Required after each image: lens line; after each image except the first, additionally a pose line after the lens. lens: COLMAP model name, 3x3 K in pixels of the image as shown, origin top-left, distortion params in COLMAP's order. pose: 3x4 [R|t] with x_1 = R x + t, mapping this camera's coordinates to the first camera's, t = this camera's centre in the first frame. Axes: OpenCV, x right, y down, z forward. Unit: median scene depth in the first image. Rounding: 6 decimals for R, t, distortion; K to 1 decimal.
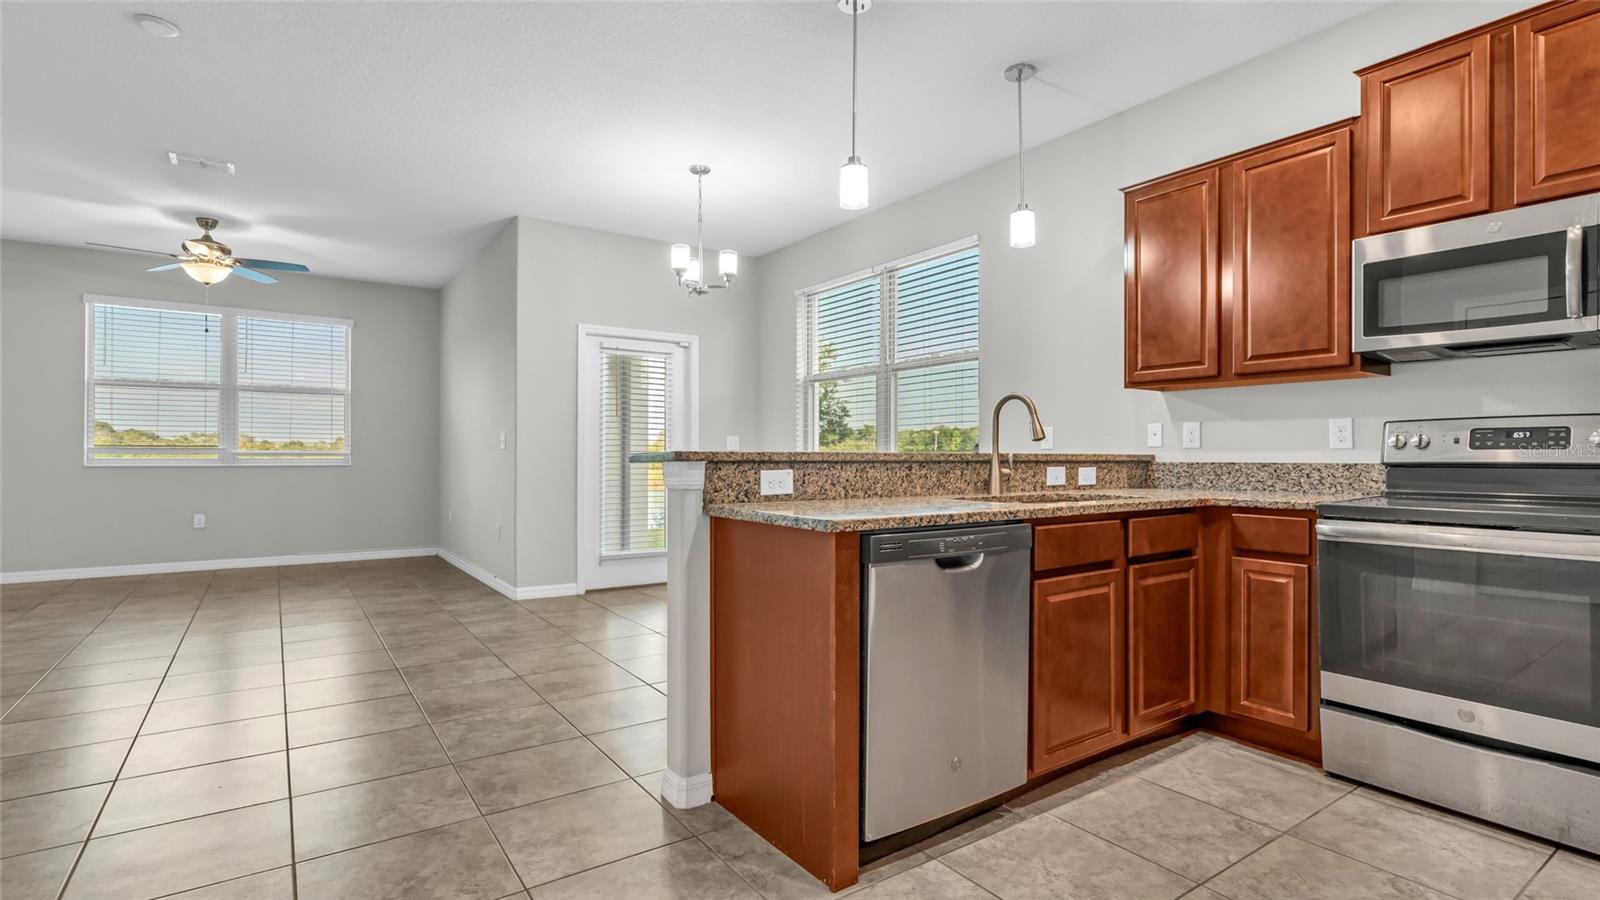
lens RADIAL K [[755.1, 0, 800.0], [0, 755.1, 450.0], [0, 0, 1]] dist [0.000582, 0.000945]
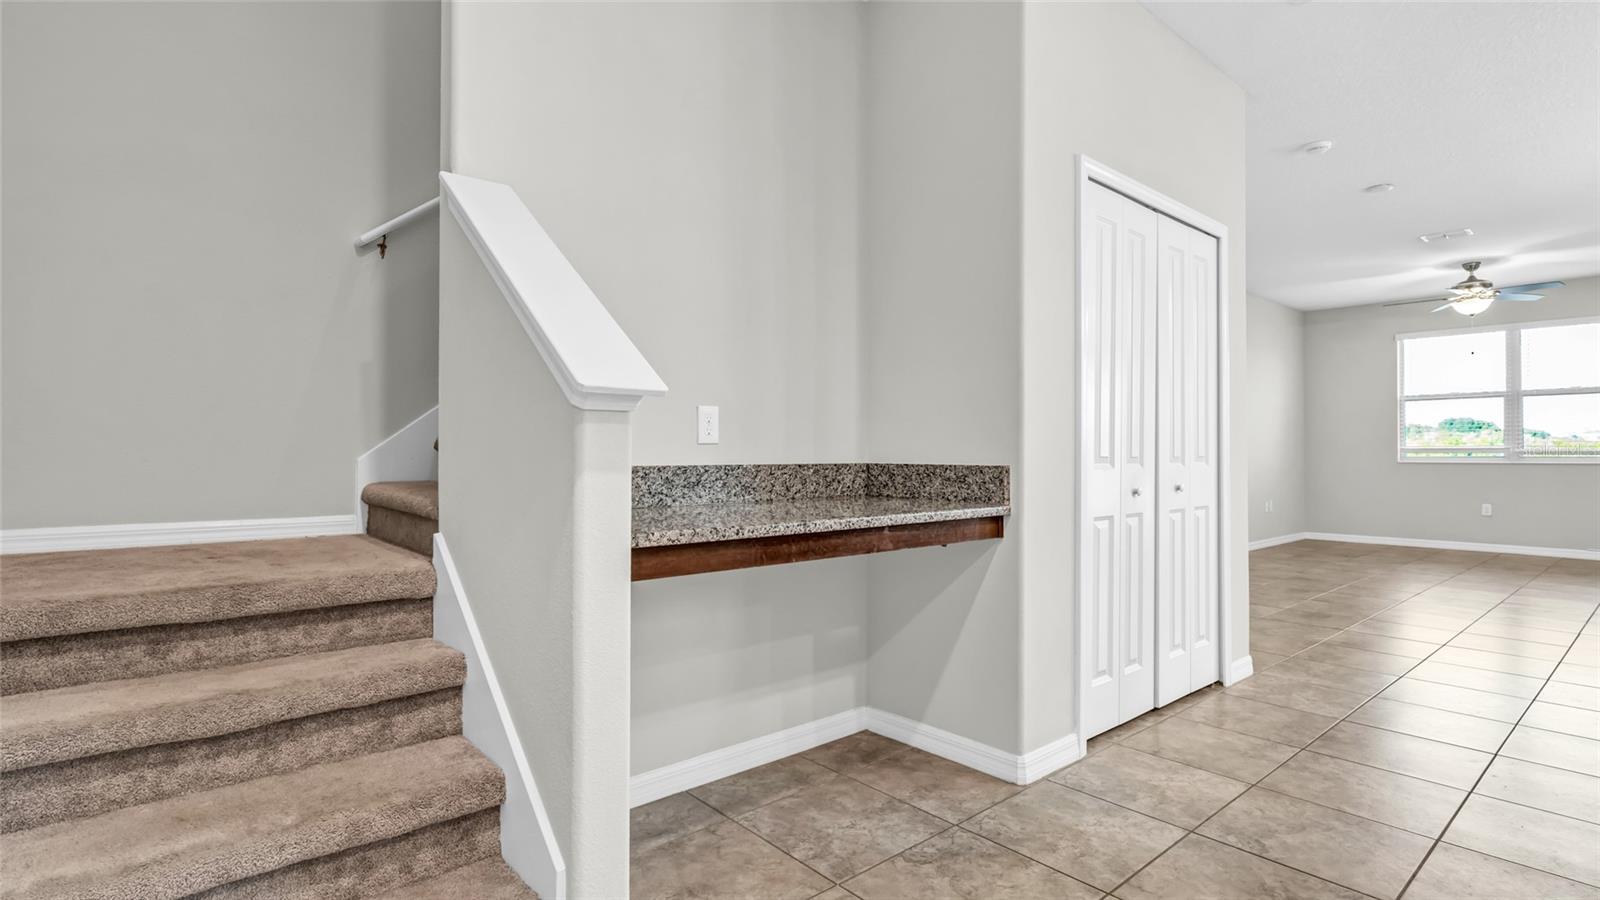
lens RADIAL K [[787.9, 0, 803.7], [0, 787.9, 445.1], [0, 0, 1]] dist [-0.000673, -0.000694]
pose [[0.103159, -0.009720, -0.994617, 0.742746], [0.005102, 0.999944, -0.009242, -0.001123], [0.994652, -0.004121, 0.103202, -0.432266]]
